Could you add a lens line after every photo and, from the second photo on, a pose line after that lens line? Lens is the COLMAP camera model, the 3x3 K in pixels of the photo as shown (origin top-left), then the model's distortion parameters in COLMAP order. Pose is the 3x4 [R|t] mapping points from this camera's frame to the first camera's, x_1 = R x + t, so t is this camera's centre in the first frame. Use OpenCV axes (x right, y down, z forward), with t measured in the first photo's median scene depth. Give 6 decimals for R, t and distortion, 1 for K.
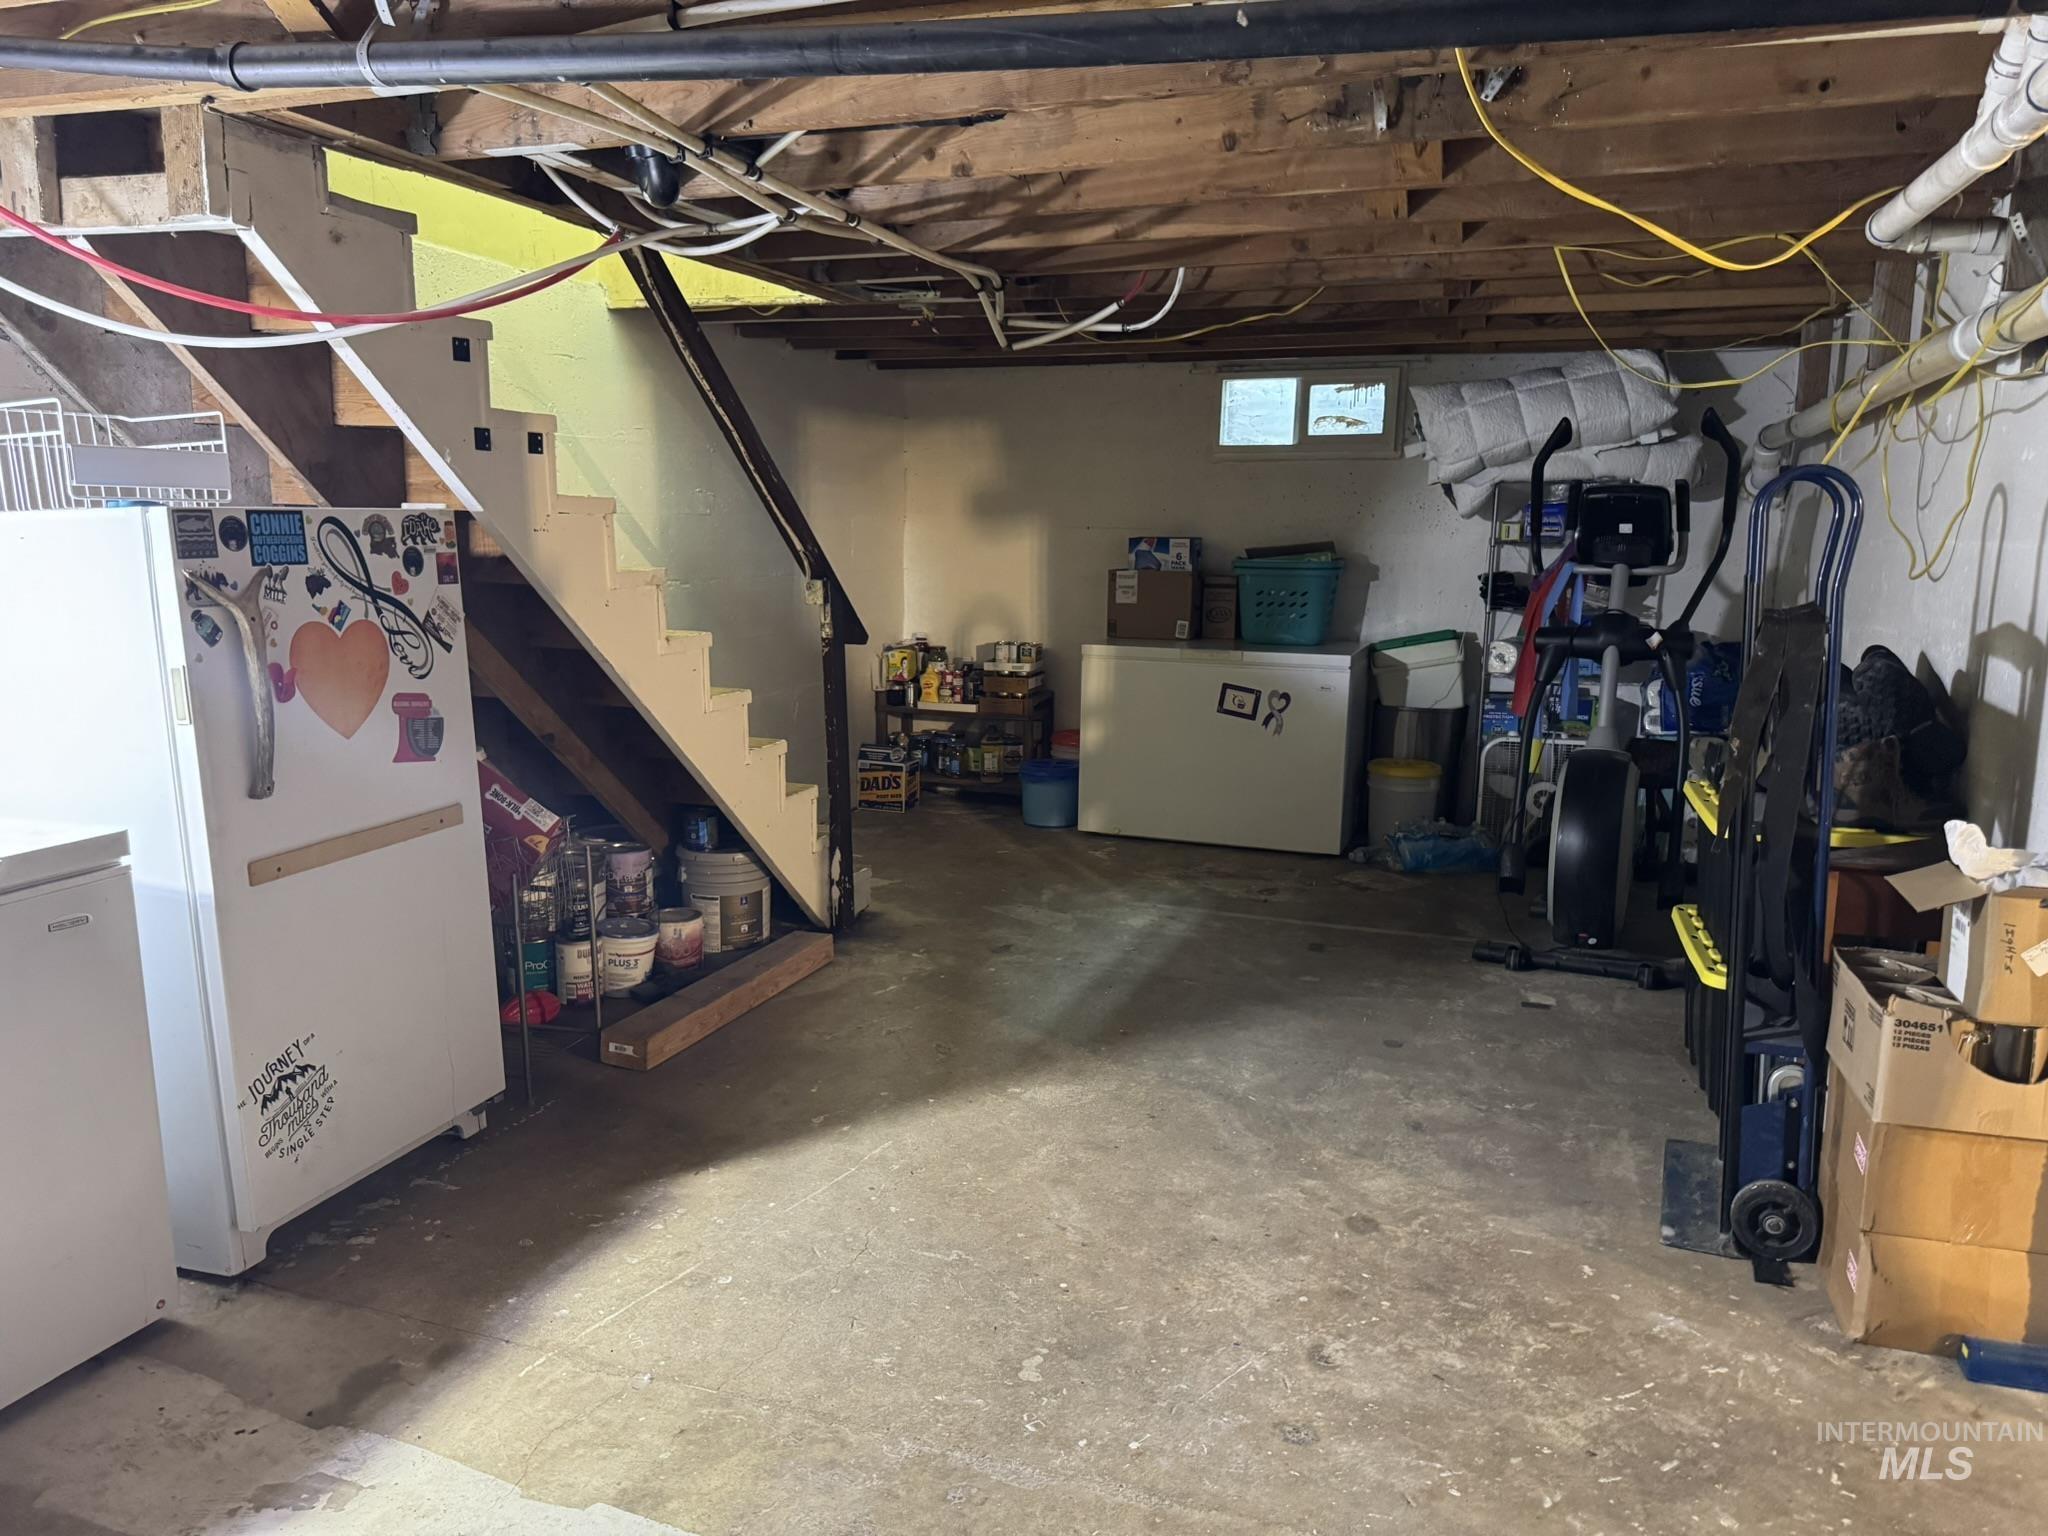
lens RADIAL K [[1419.4, 0, 1017.7], [0, 1419.4, 758.2], [0, 0, 1]] dist [-0.001781, -0.008563]
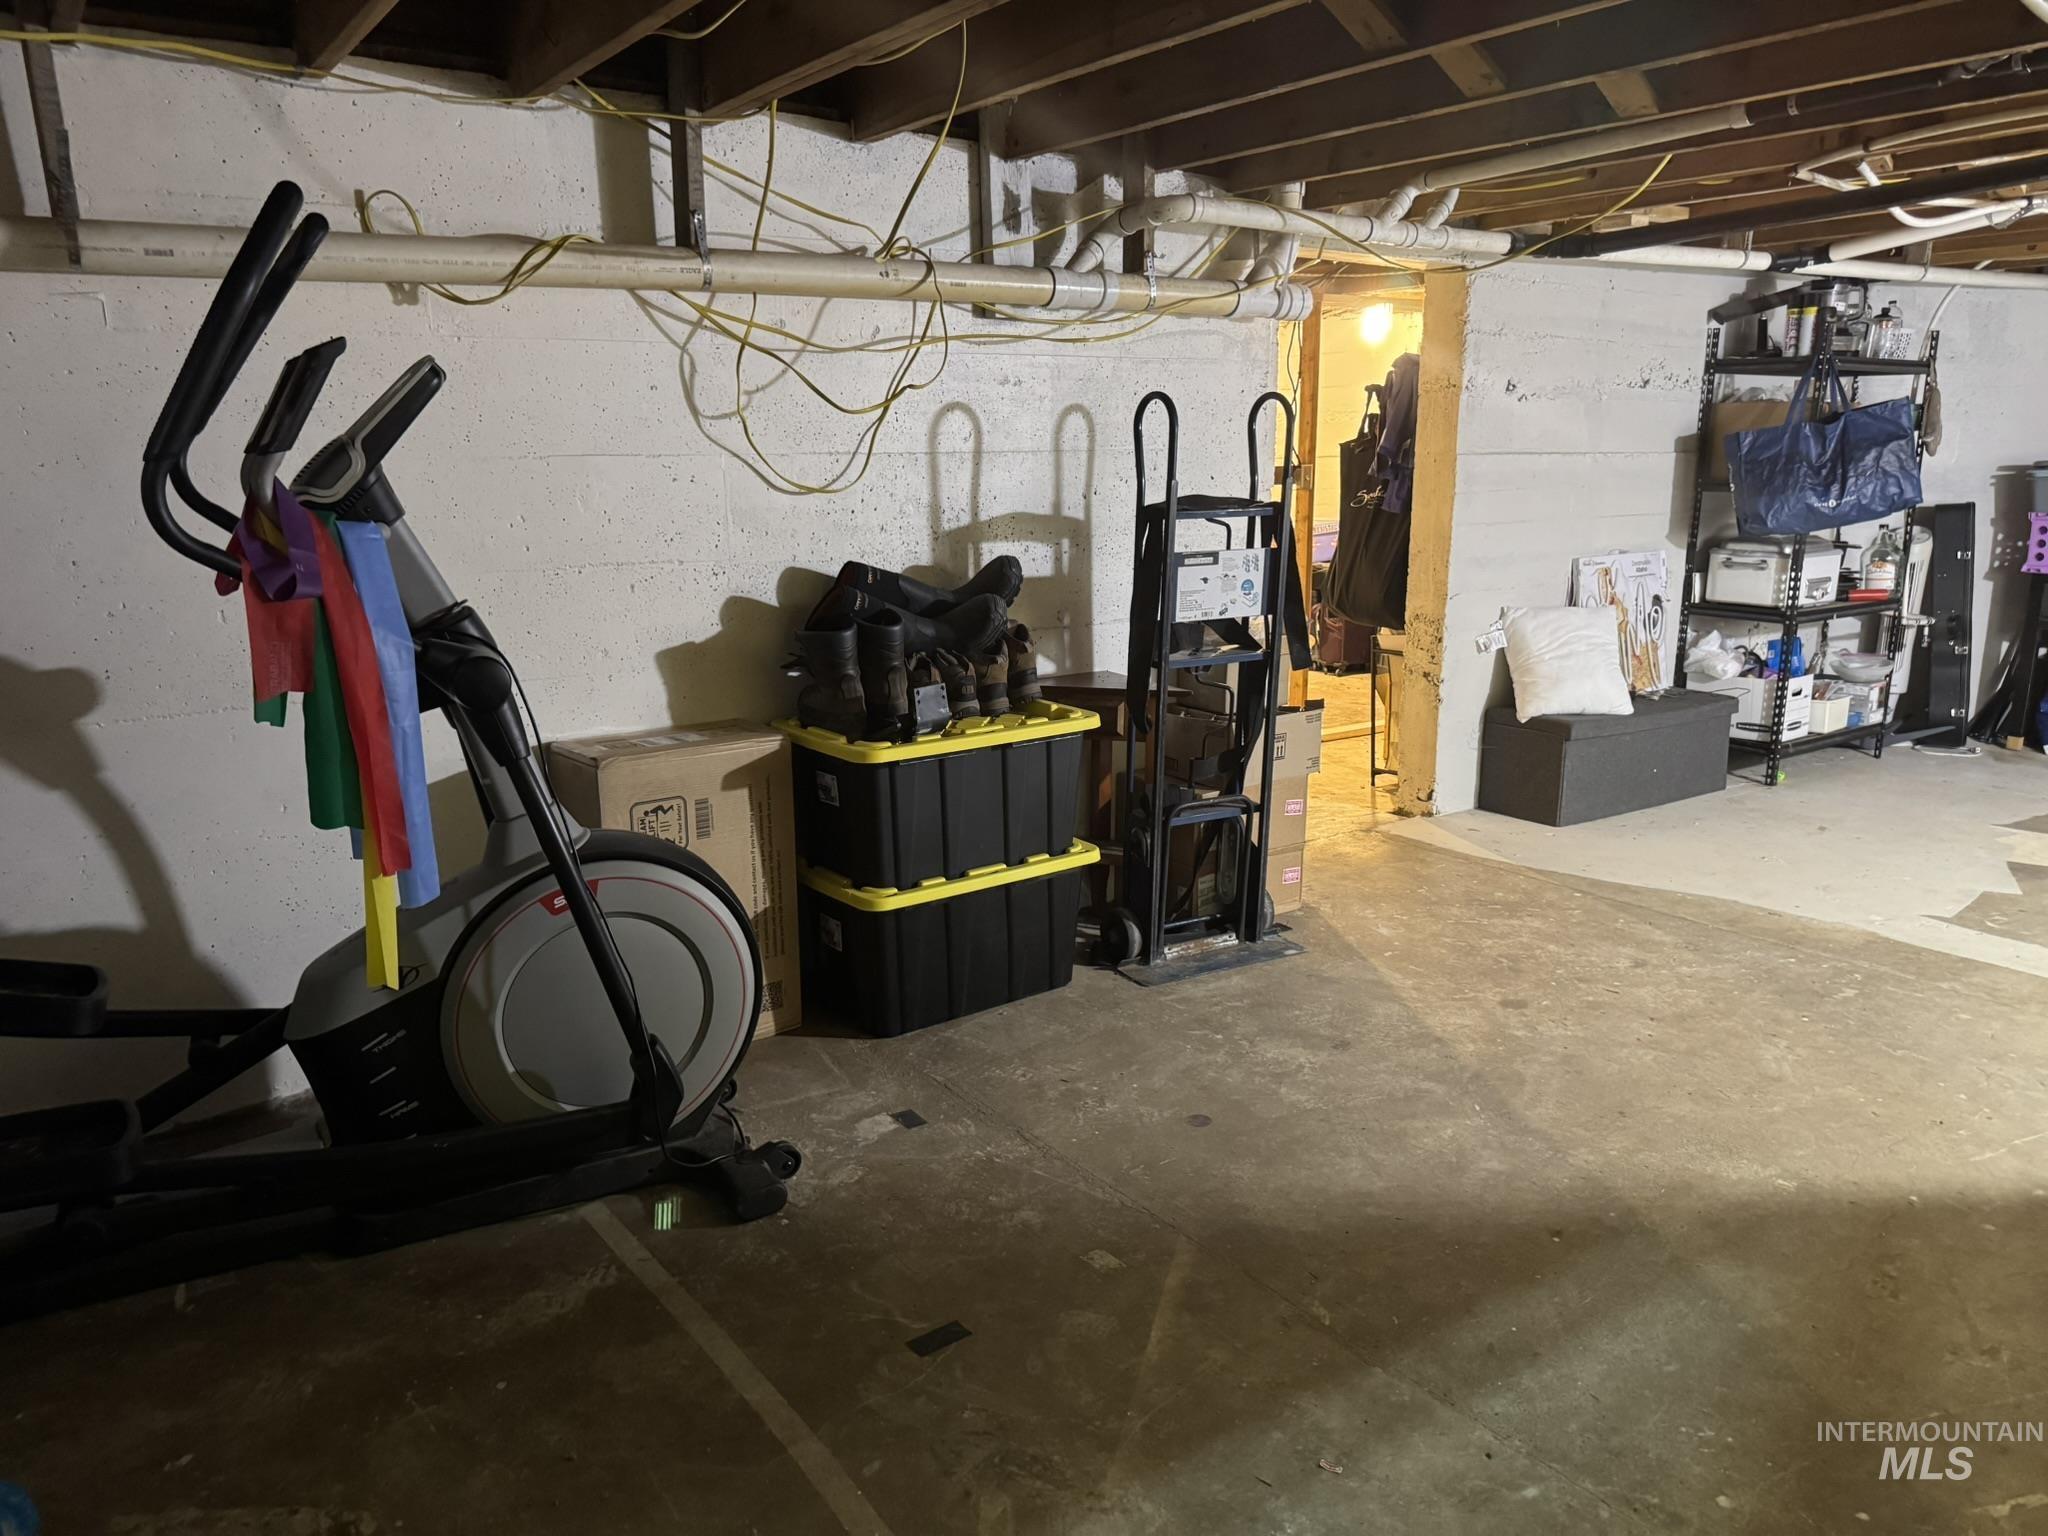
lens RADIAL K [[1419.4, 0, 1017.7], [0, 1419.4, 758.2], [0, 0, 1]] dist [-0.001781, -0.008563]
pose [[-0.804868, -0.131277, 0.578752, -0.075582], [0.099348, 0.931658, 0.349489, -0.268037], [-0.585079, 0.338790, -0.736820, 1.620097]]
